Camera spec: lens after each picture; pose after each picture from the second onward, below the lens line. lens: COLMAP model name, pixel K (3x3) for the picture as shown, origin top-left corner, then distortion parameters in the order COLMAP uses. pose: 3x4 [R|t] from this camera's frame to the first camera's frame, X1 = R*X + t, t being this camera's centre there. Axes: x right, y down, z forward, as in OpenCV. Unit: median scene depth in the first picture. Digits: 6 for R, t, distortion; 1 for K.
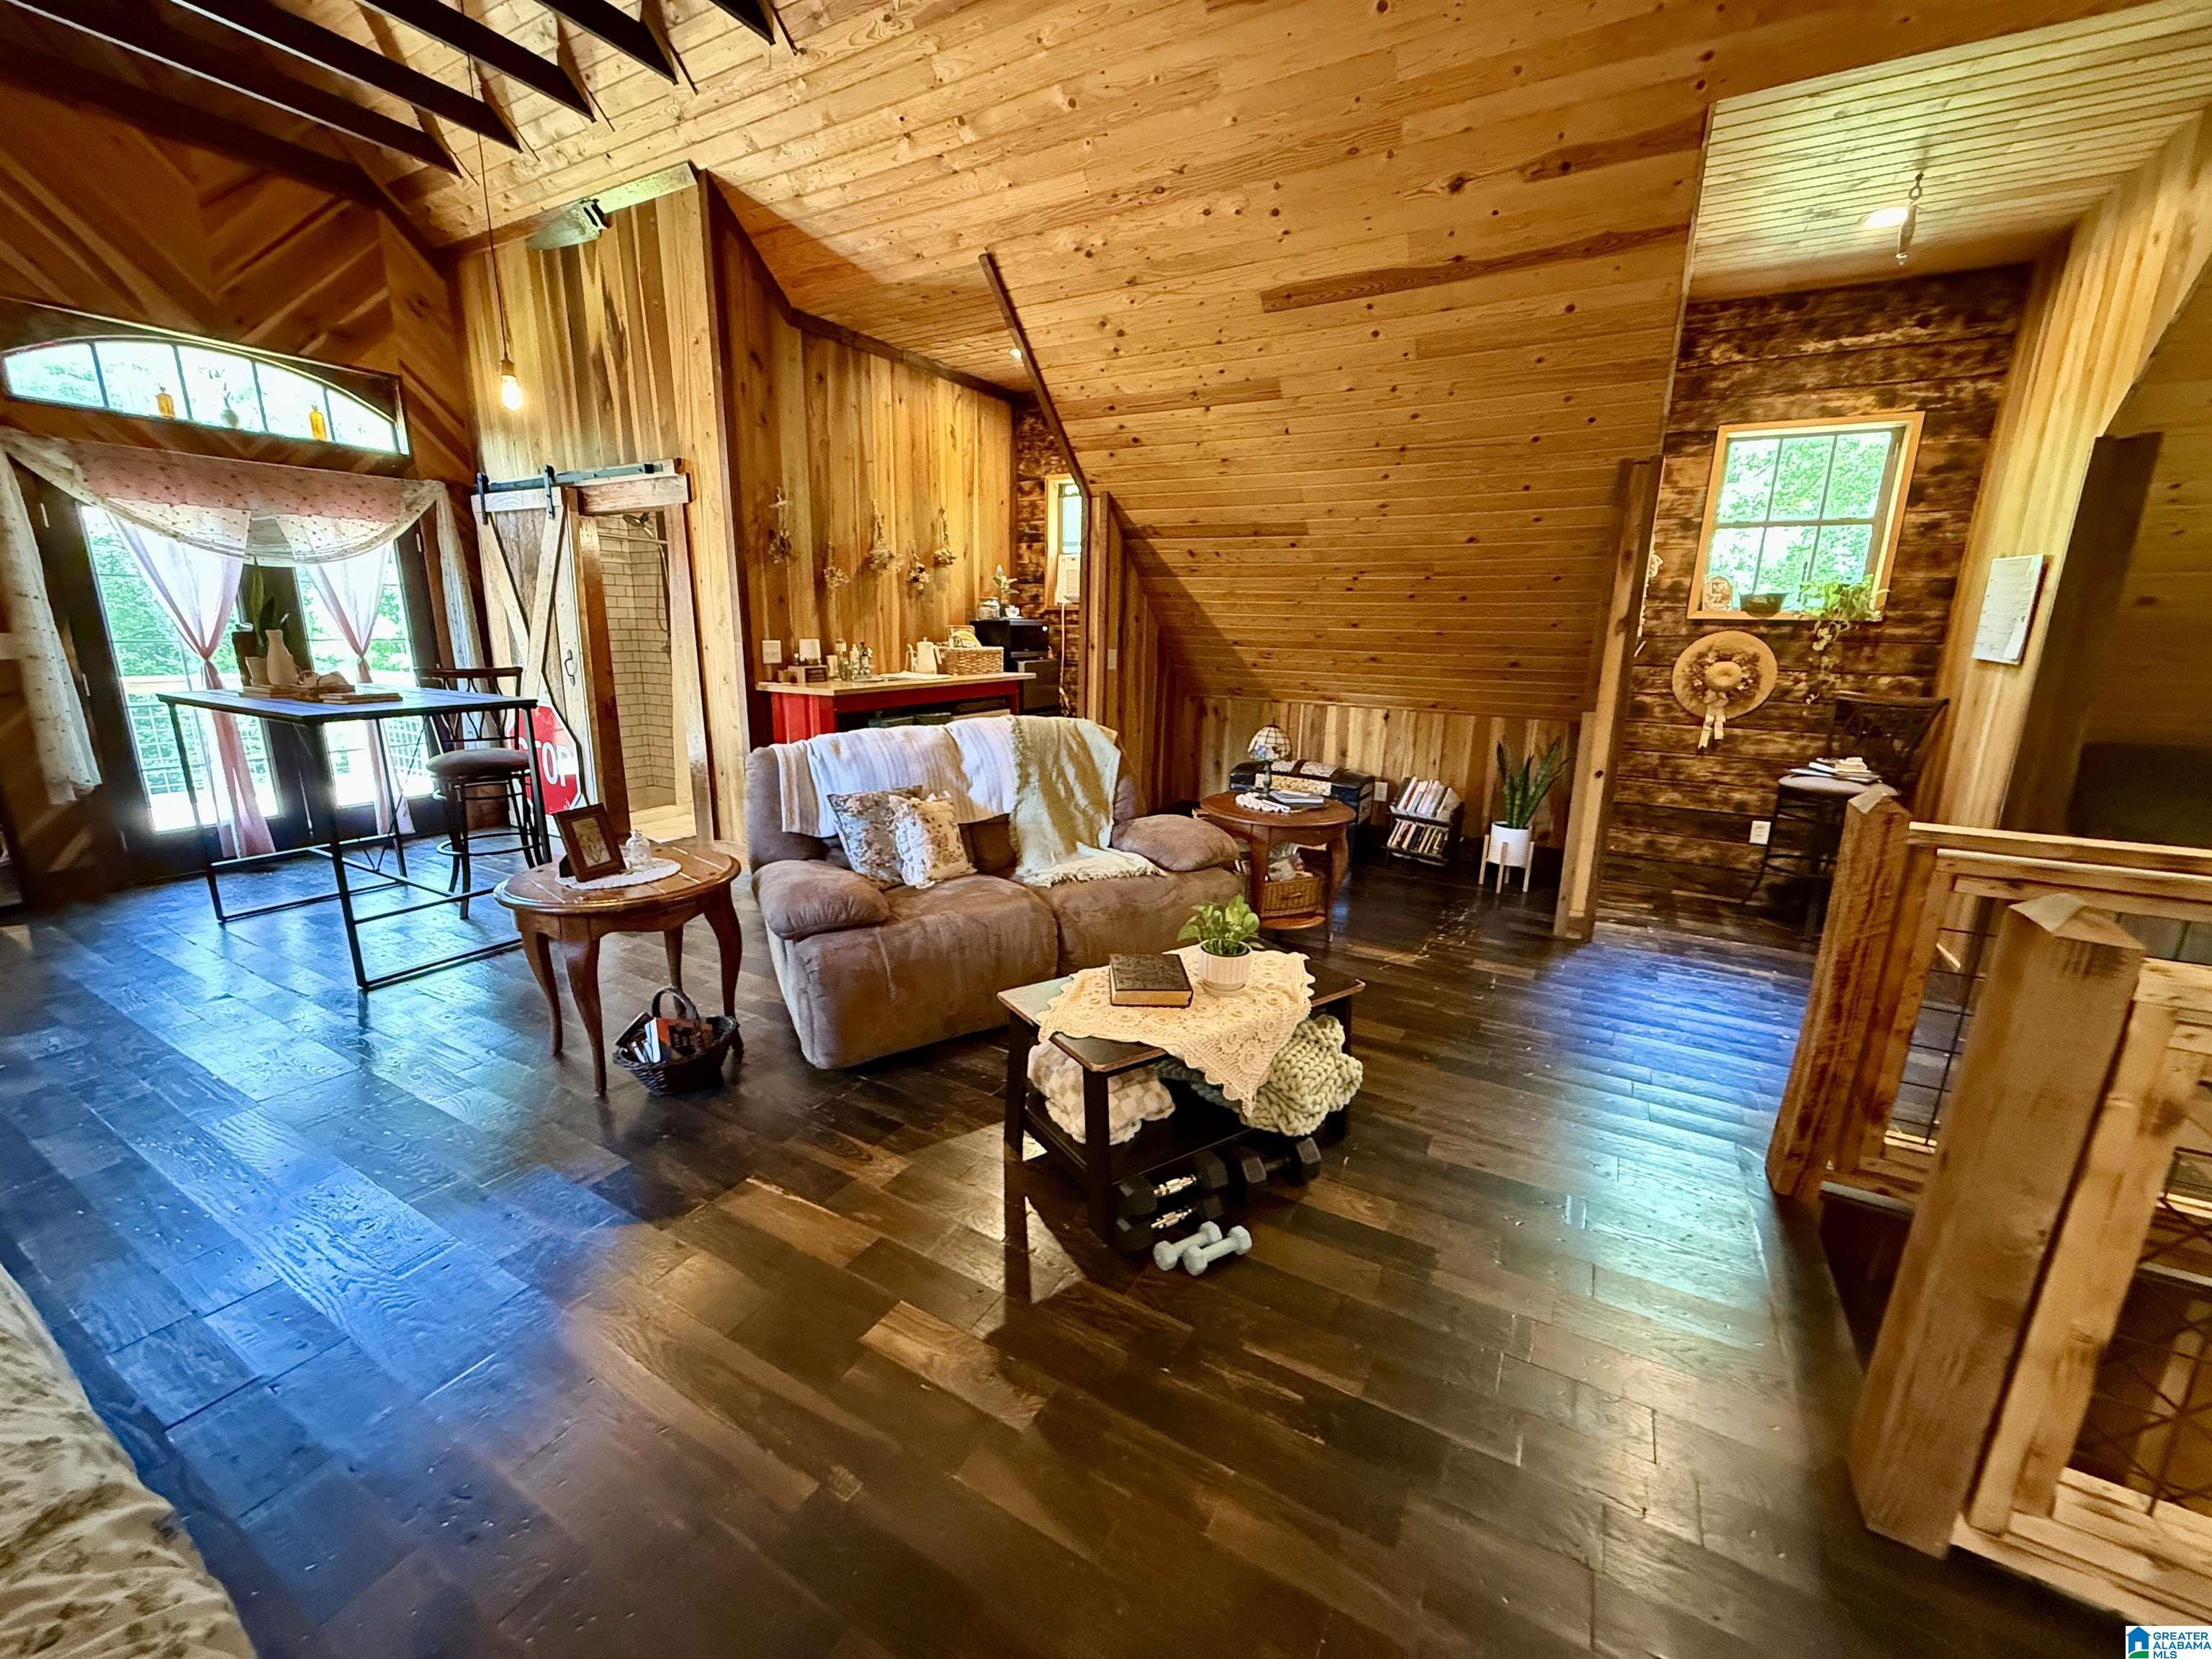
lens RADIAL K [[885.2, 0, 1100.4], [0, 885.2, 828.1], [0, 0, 1]] dist [0.002436, -0.000094]
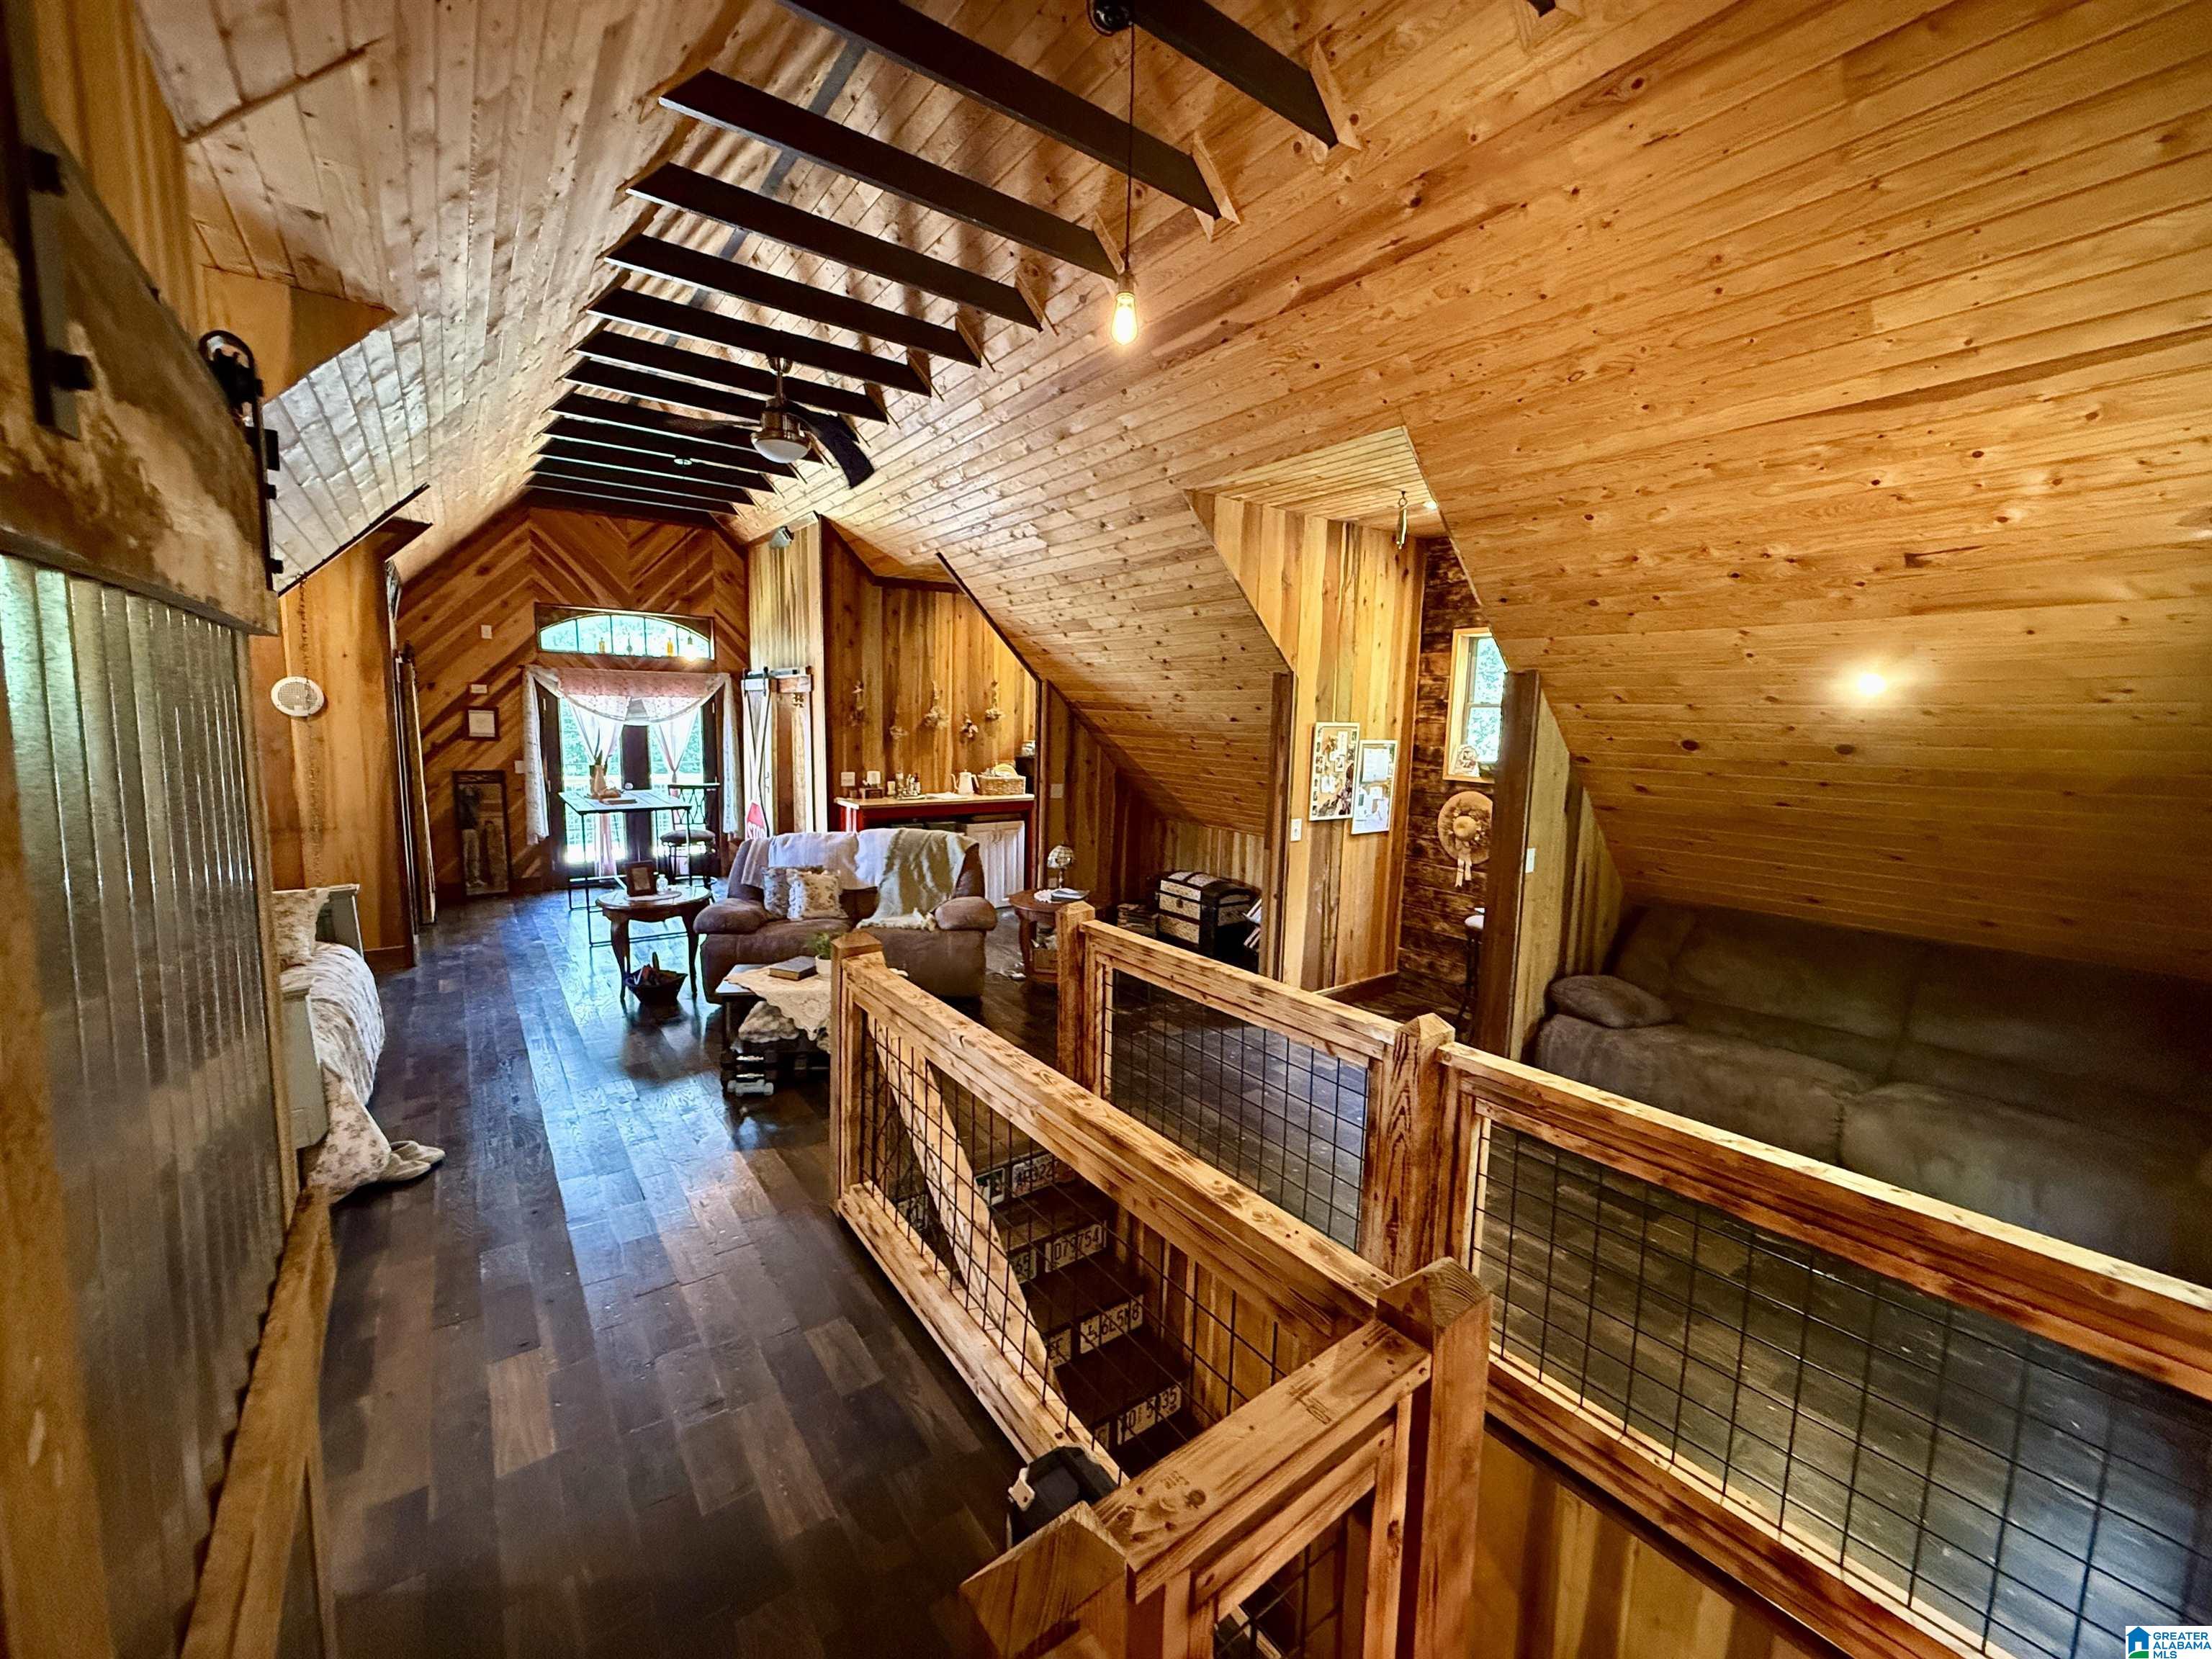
lens RADIAL K [[885.2, 0, 1100.4], [0, 885.2, 828.1], [0, 0, 1]] dist [0.002436, -0.000094]
pose [[0.913768, 0.056720, -0.402256, 0.701138], [-0.100463, 0.990999, -0.088477, -0.014676], [0.393617, 0.121260, 0.911242, -0.275370]]
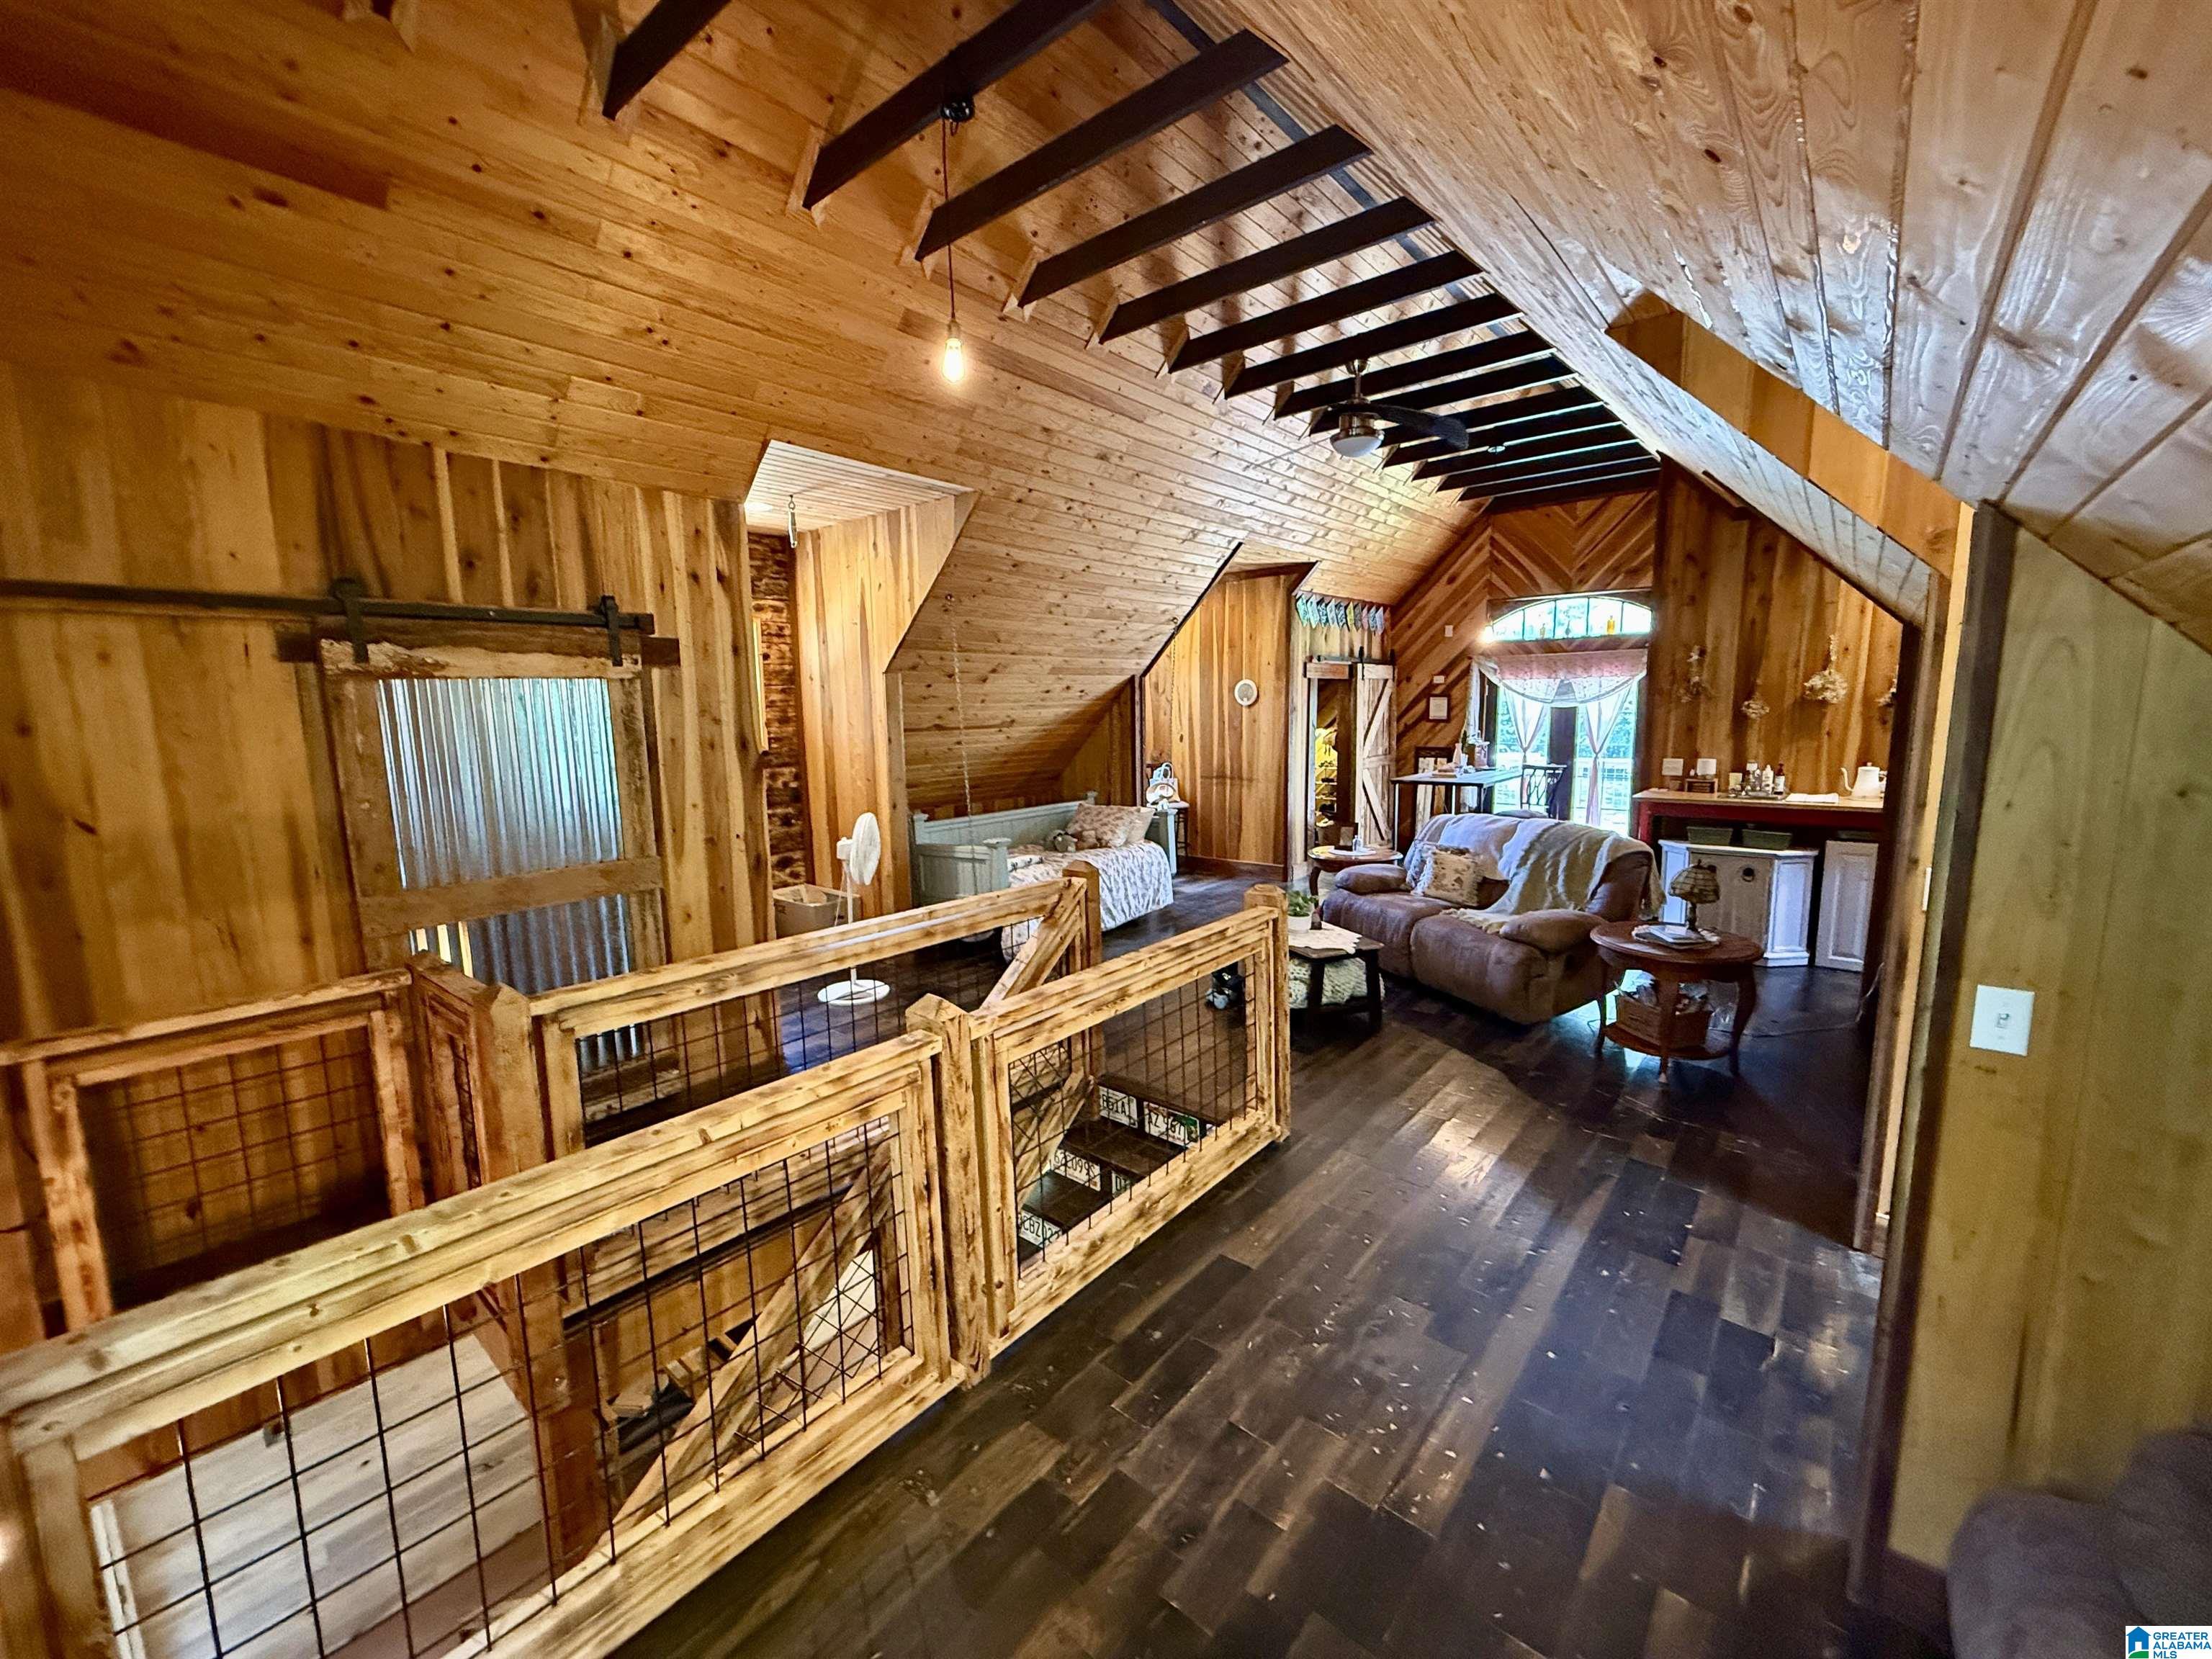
lens RADIAL K [[885.2, 0, 1100.4], [0, 885.2, 828.1], [0, 0, 1]] dist [0.002436, -0.000094]
pose [[-0.182124, 0.128641, -0.974824, 1.096554], [-0.205706, 0.964482, 0.165708, -0.154454], [0.961517, 0.230706, -0.149193, 0.393058]]
